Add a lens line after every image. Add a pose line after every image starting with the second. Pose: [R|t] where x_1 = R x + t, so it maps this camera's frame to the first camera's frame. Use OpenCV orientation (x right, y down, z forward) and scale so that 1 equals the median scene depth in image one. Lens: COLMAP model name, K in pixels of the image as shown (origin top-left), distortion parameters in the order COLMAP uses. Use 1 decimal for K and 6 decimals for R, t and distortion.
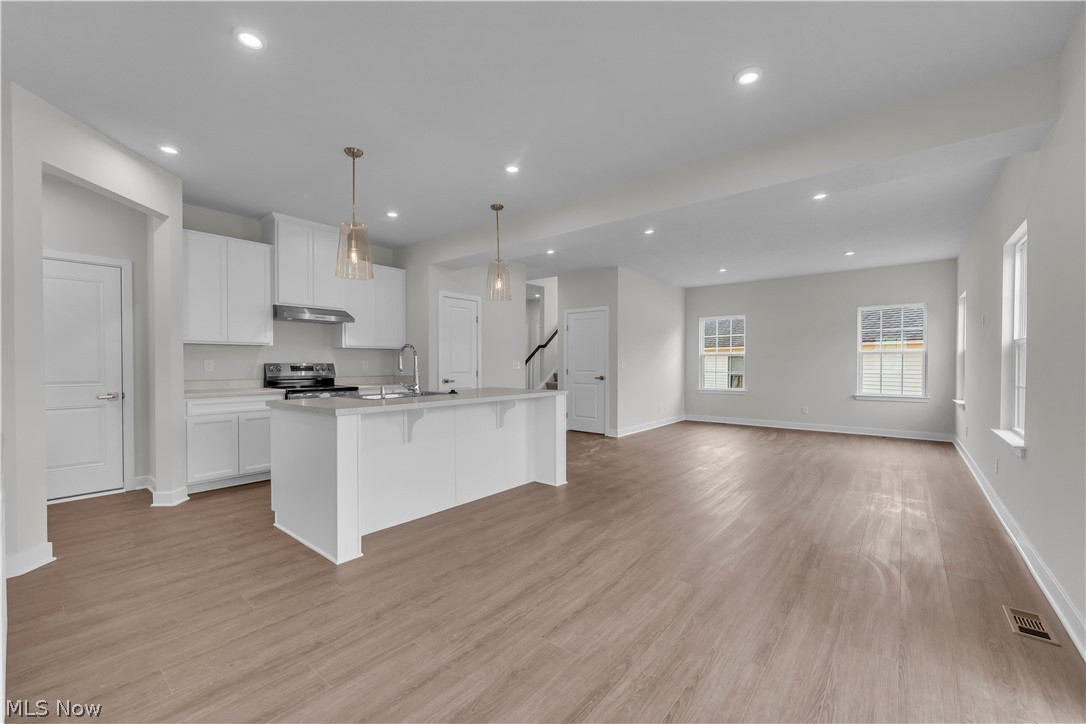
lens RADIAL K [[439.5, 0, 534.7], [0, 439.5, 366.5], [0, 0, 1]] dist [0.000955, -0.000979]
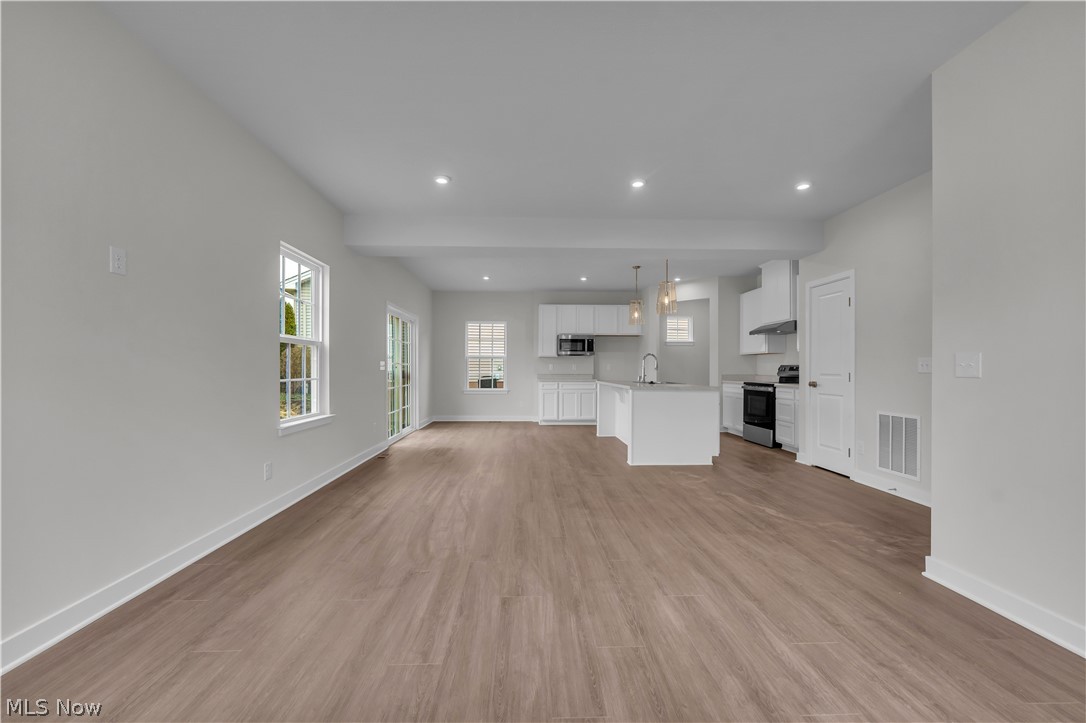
lens RADIAL K [[439.5, 0, 538.1], [0, 439.5, 369.2], [0, 0, 1]] dist [0.000955, -0.000979]
pose [[-0.741771, -0.001912, -0.670650, 1.751114], [-0.009303, 0.999929, 0.007438, 0.005003], [0.670589, 0.011756, -0.741736, 2.863009]]
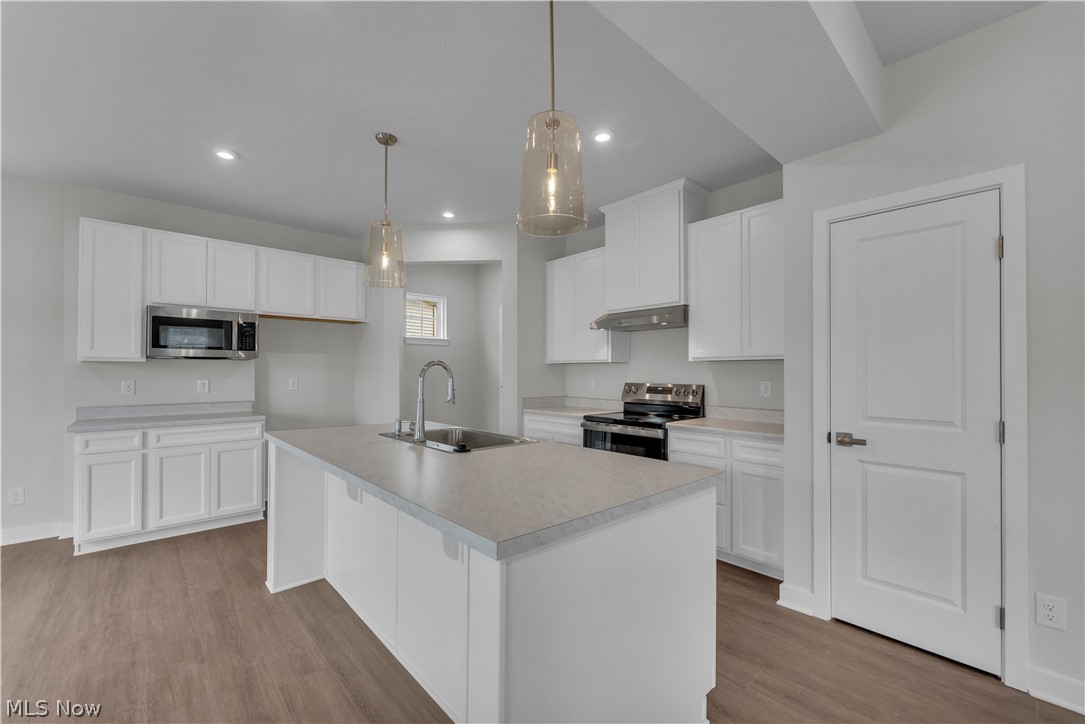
lens RADIAL K [[439.1, 0, 534.4], [0, 439.1, 369.0], [0, 0, 1]] dist [0.000955, -0.000979]
pose [[-0.139077, -0.007382, -0.990254, 0.483009], [-0.009730, 0.999934, -0.006088, -0.050478], [0.990234, 0.008788, -0.139140, 1.761595]]
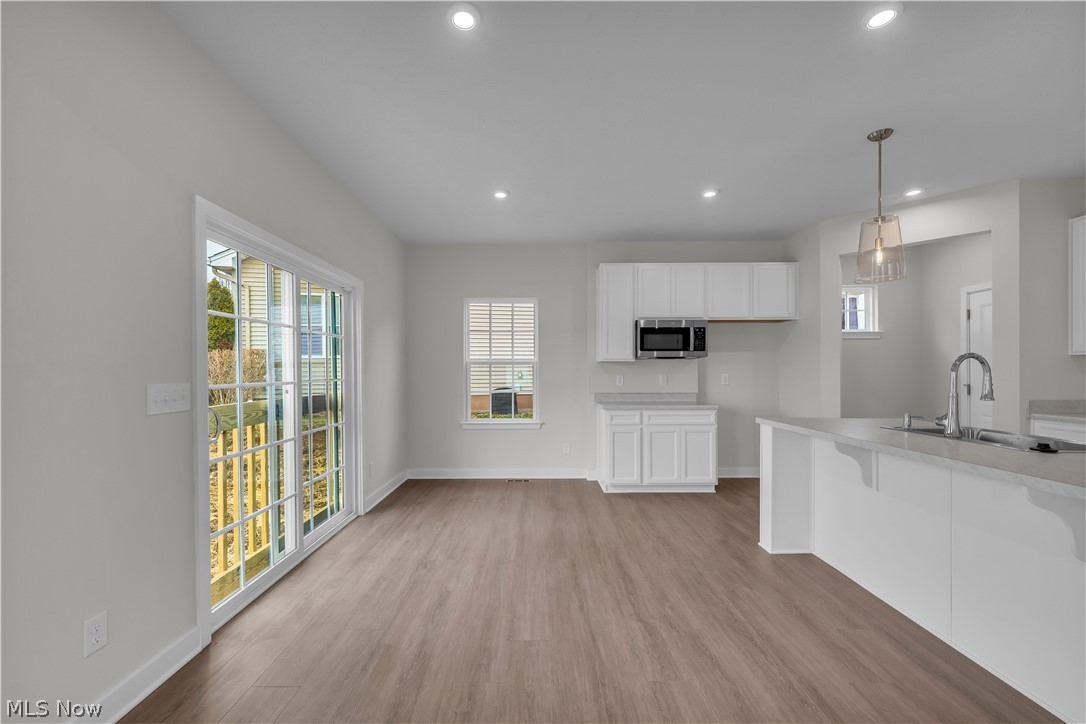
lens RADIAL K [[439.5, 0, 539.2], [0, 439.5, 371.8], [0, 0, 1]] dist [0.000955, -0.000979]
pose [[-0.762949, 0.003228, -0.646450, 0.811006], [-0.003467, 0.999953, 0.009084, -0.040103], [0.646449, 0.009172, -0.762902, 1.538284]]
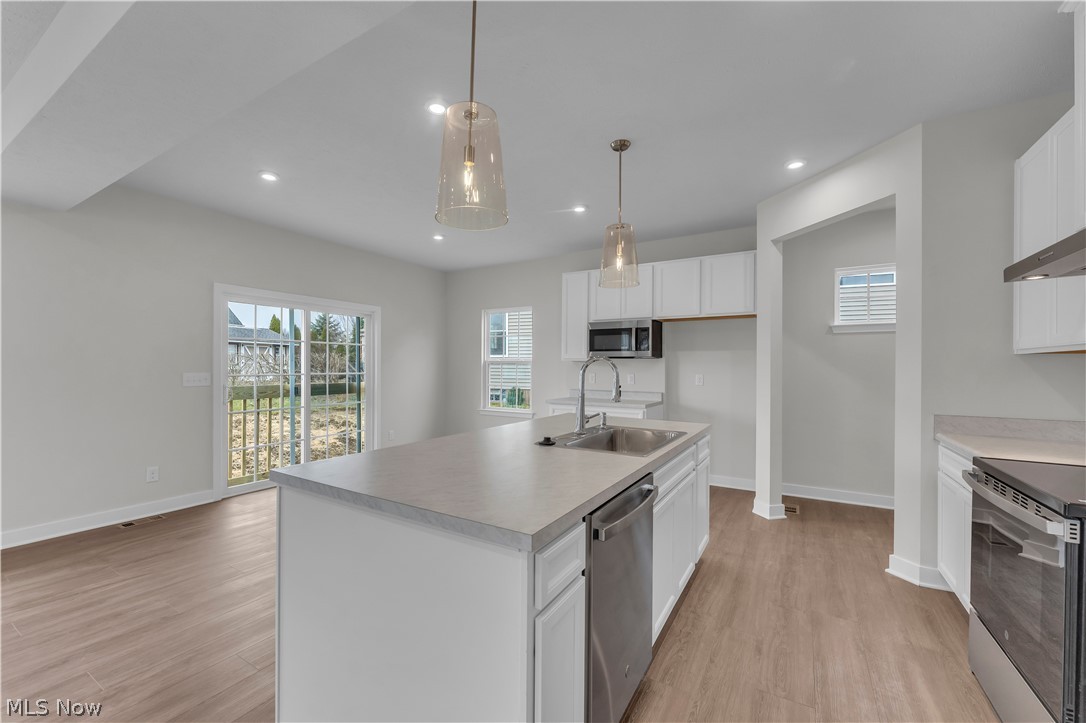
lens RADIAL K [[439.5, 0, 537.5], [0, 439.5, 367.7], [0, 0, 1]] dist [0.000955, -0.000979]
pose [[-0.987385, -0.007503, -0.158162, -0.136109], [-0.009137, 0.999912, 0.009606, -0.055661], [0.158076, 0.010930, -0.987366, 2.324957]]
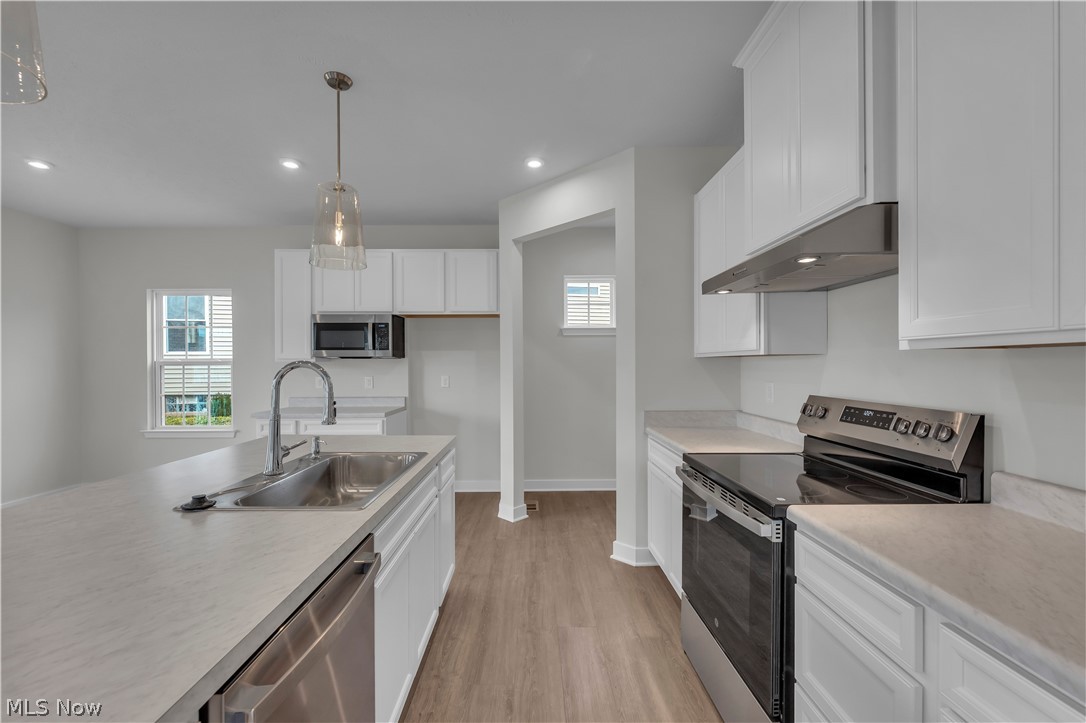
lens RADIAL K [[439.5, 0, 536.5], [0, 439.5, 366.4], [0, 0, 1]] dist [0.000955, -0.000979]
pose [[-0.758064, 0.004613, -0.652164, -0.249789], [-0.003096, 0.999938, 0.010672, -0.072024], [0.652173, 0.010109, -0.758003, 2.147842]]
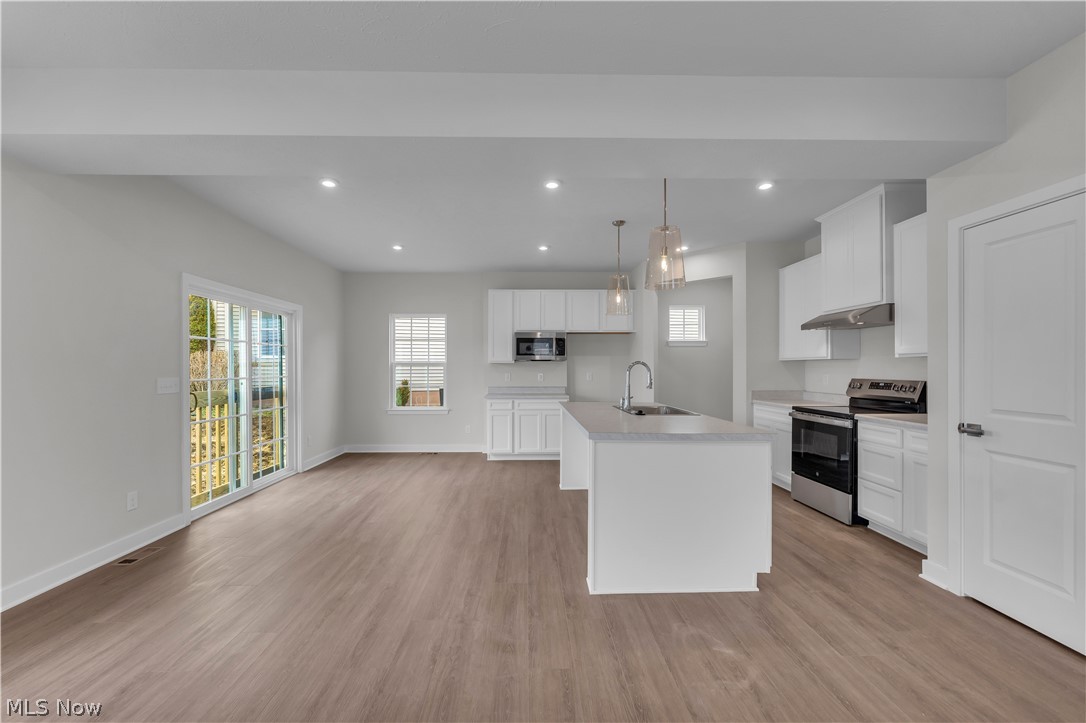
lens RADIAL K [[439.5, 0, 536.7], [0, 439.5, 369.3], [0, 0, 1]] dist [0.000955, -0.000979]
pose [[-0.750486, 0.000839, -0.660886, 0.849593], [-0.005800, 0.999952, 0.007856, -0.054294], [0.660861, 0.009729, -0.750445, 2.326931]]
